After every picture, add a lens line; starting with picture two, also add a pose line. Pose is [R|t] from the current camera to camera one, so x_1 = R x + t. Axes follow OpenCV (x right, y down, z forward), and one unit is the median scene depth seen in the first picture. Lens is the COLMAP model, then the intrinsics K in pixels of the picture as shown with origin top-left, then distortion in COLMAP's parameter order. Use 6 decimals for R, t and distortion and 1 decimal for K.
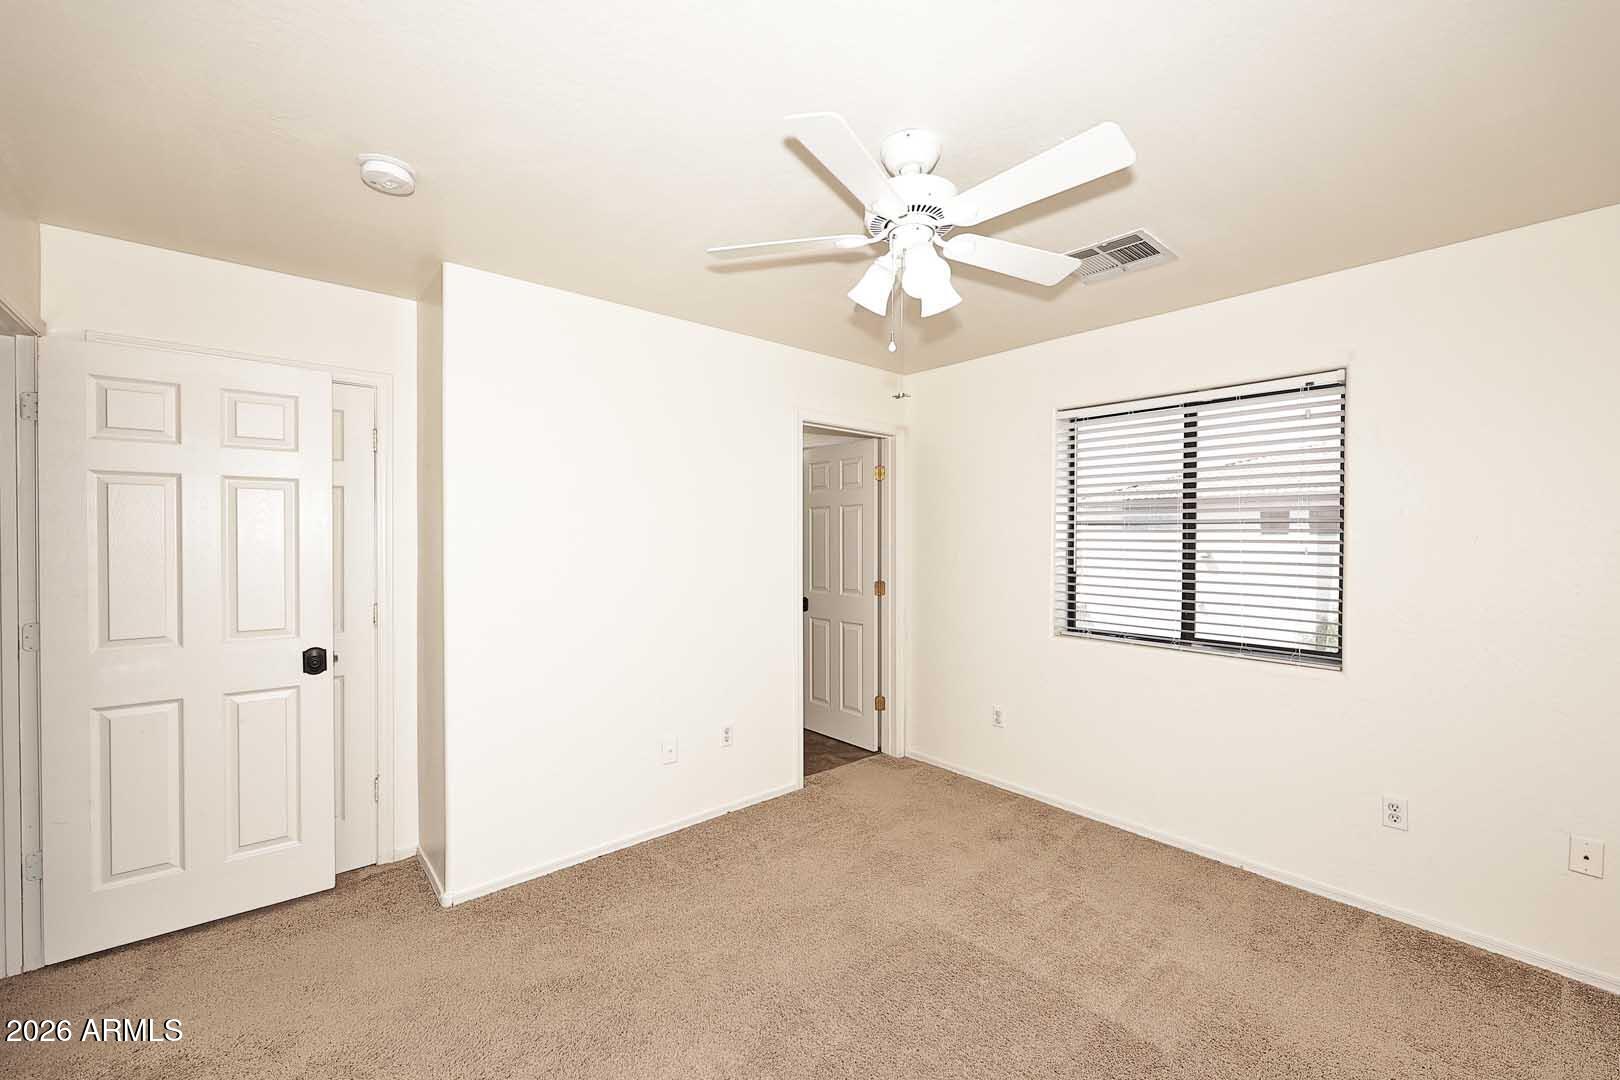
lens RADIAL K [[670.7, 0, 819.1], [0, 670.7, 544.5], [0, 0, 1]] dist [0.001697, 0.000575]
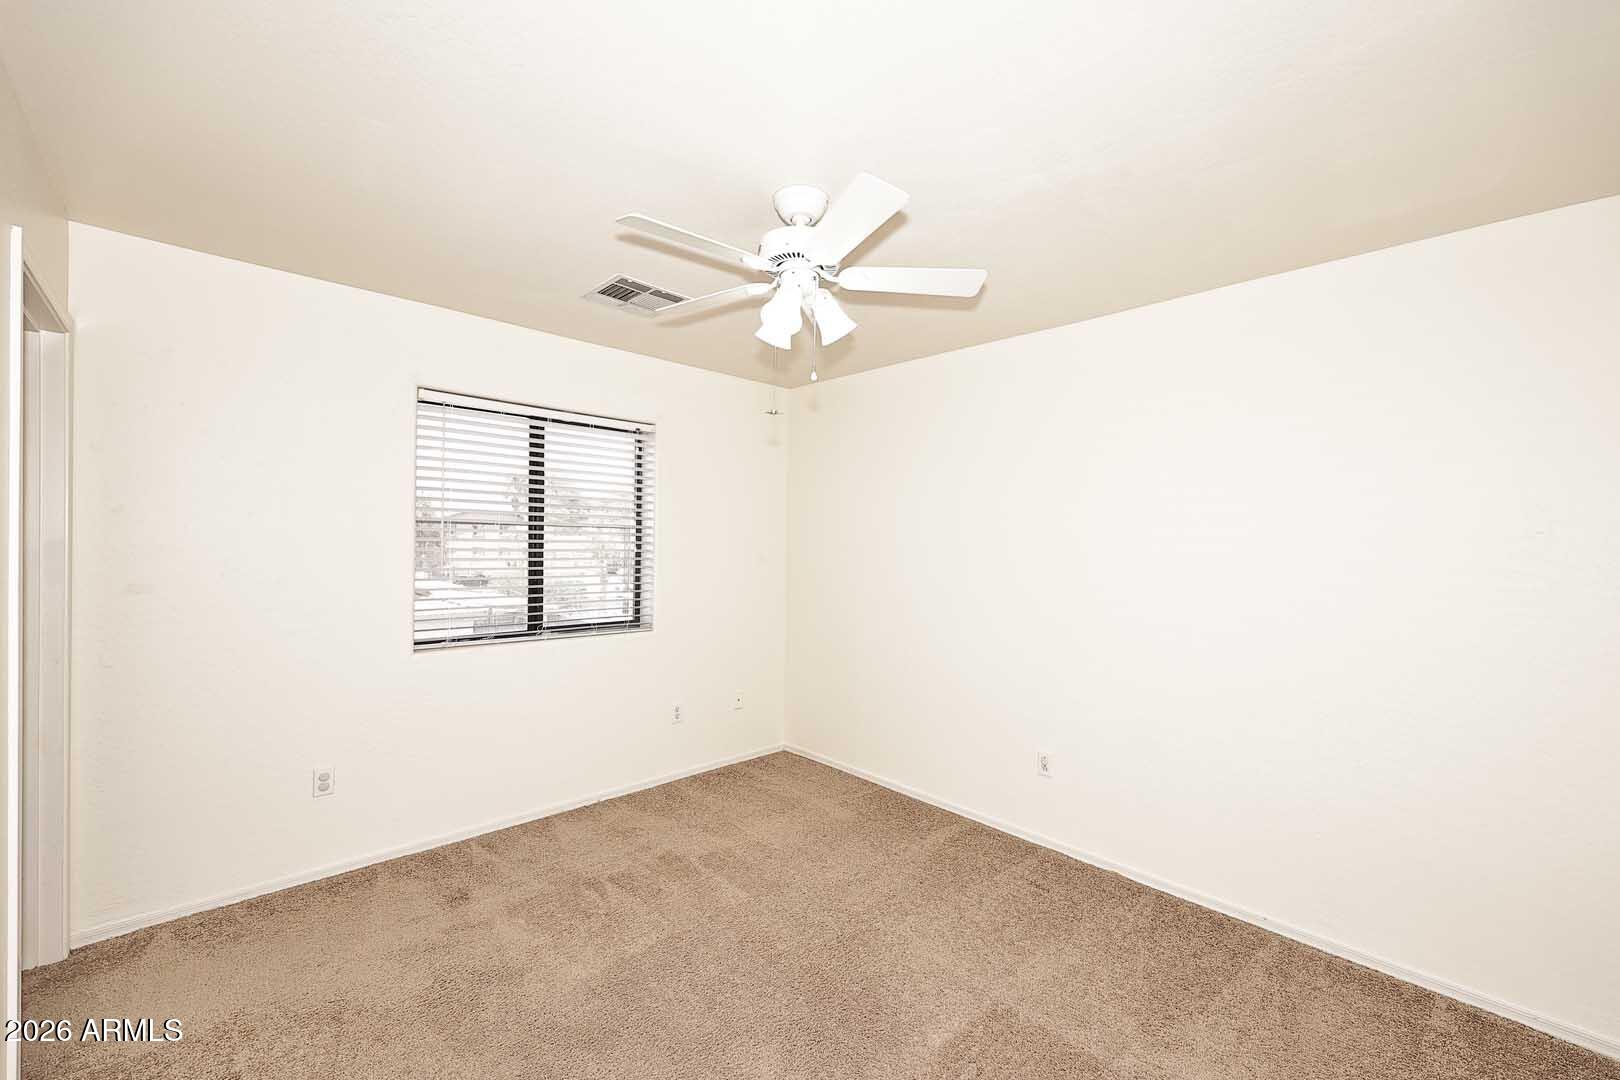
lens RADIAL K [[670.7, 0, 819.1], [0, 670.7, 544.5], [0, 0, 1]] dist [0.001697, 0.000575]
pose [[-0.078528, -0.005142, 0.996899, -0.602429], [-0.002950, 0.999984, 0.004926, -0.006422], [-0.996908, -0.002554, -0.078542, 0.634211]]
